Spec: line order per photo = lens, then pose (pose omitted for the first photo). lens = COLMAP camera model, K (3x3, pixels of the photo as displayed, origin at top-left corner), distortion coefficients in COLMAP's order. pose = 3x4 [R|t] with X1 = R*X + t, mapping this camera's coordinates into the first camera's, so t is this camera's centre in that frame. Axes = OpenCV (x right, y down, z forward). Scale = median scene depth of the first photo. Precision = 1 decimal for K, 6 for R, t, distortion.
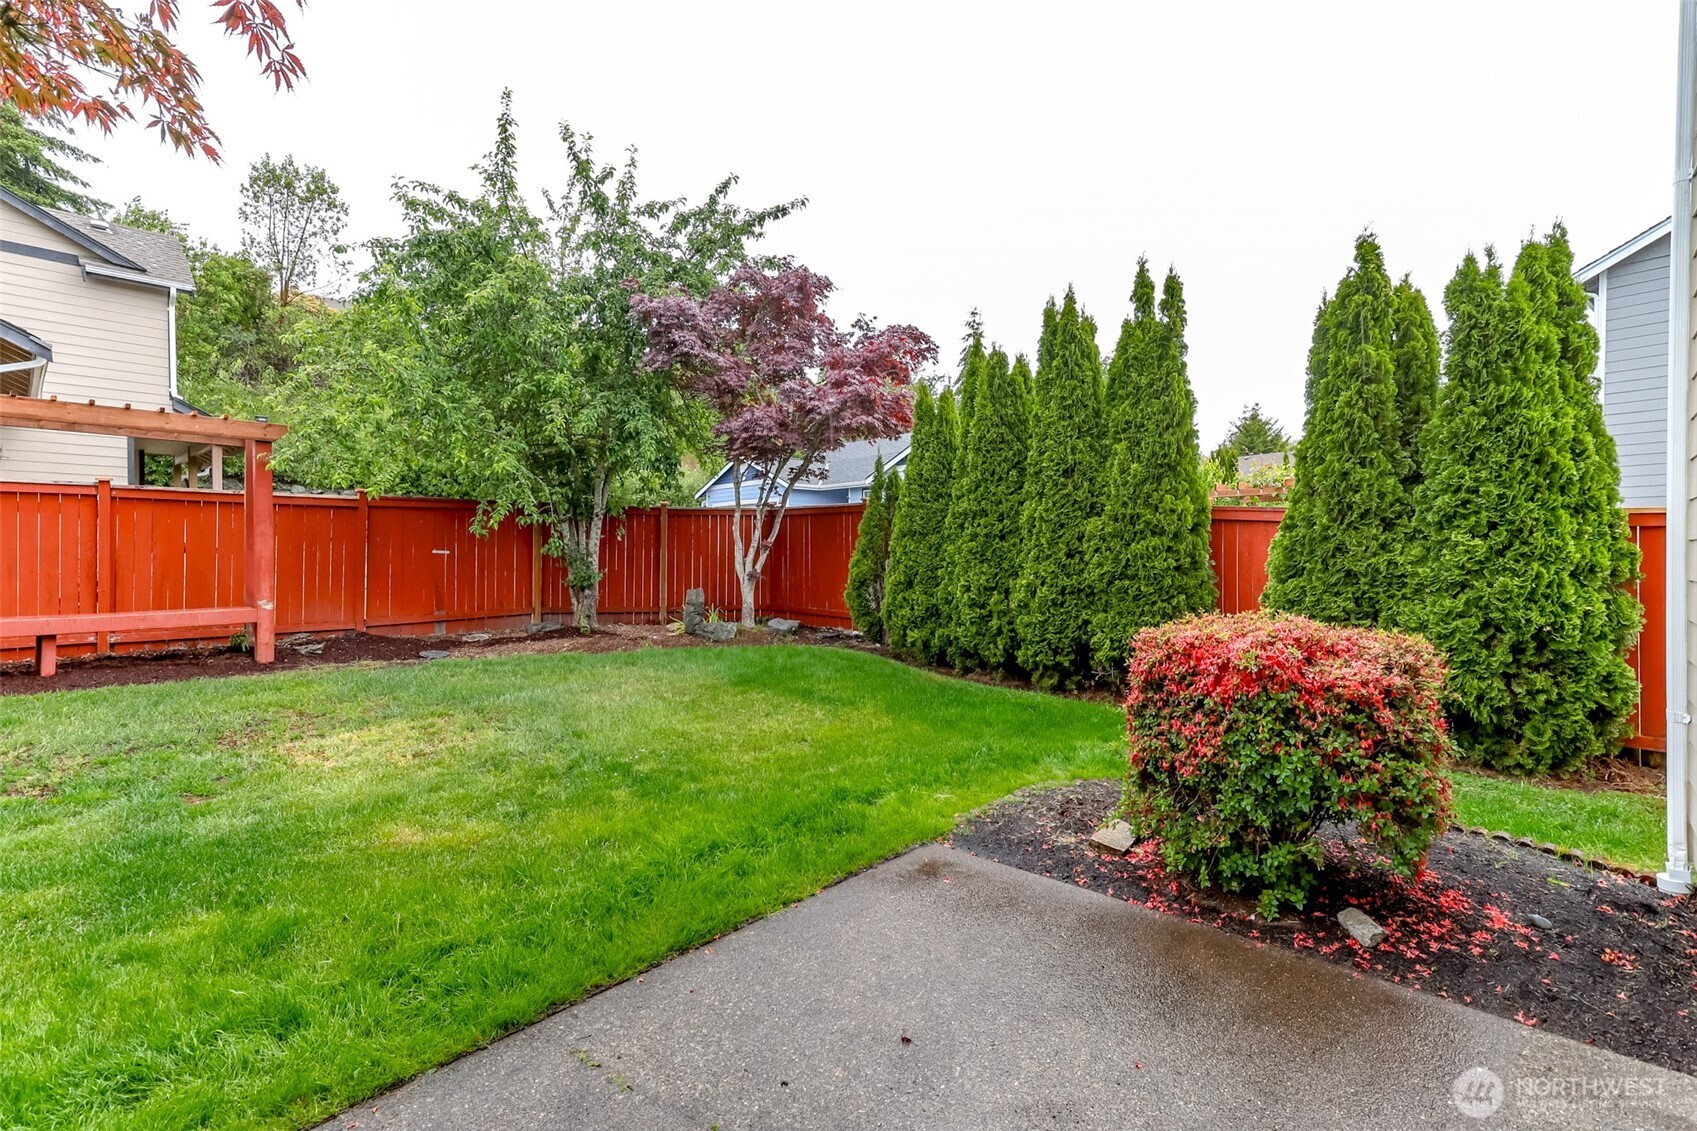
lens RADIAL K [[775.0, 0, 860.8], [0, 775.0, 564.6], [0, 0, 1]] dist [0.016494, -0.000112]
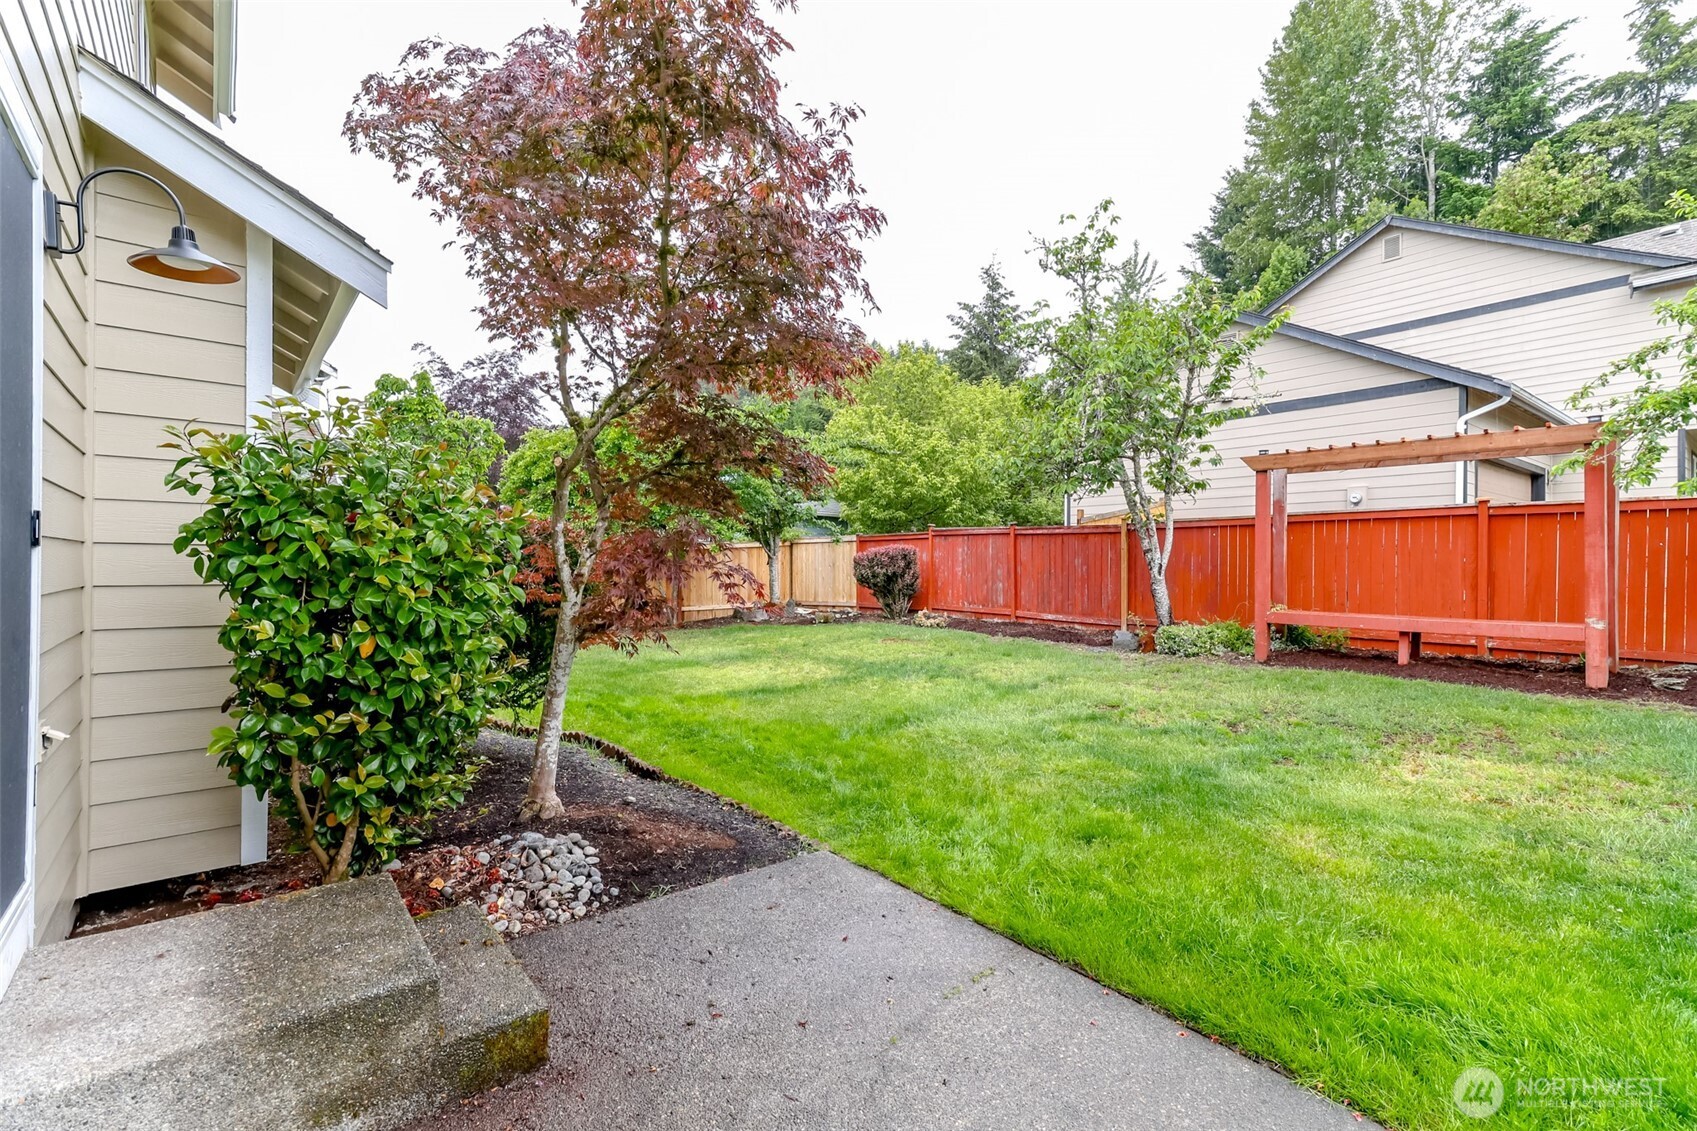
lens RADIAL K [[775.0, 0, 860.1], [0, 775.0, 562.8], [0, 0, 1]] dist [0.016494, -0.000112]
pose [[-0.158470, -0.002477, -0.987361, 0.276830], [-0.018377, 0.999831, 0.000441, -0.003106], [0.987193, 0.018215, -0.158489, 0.310351]]
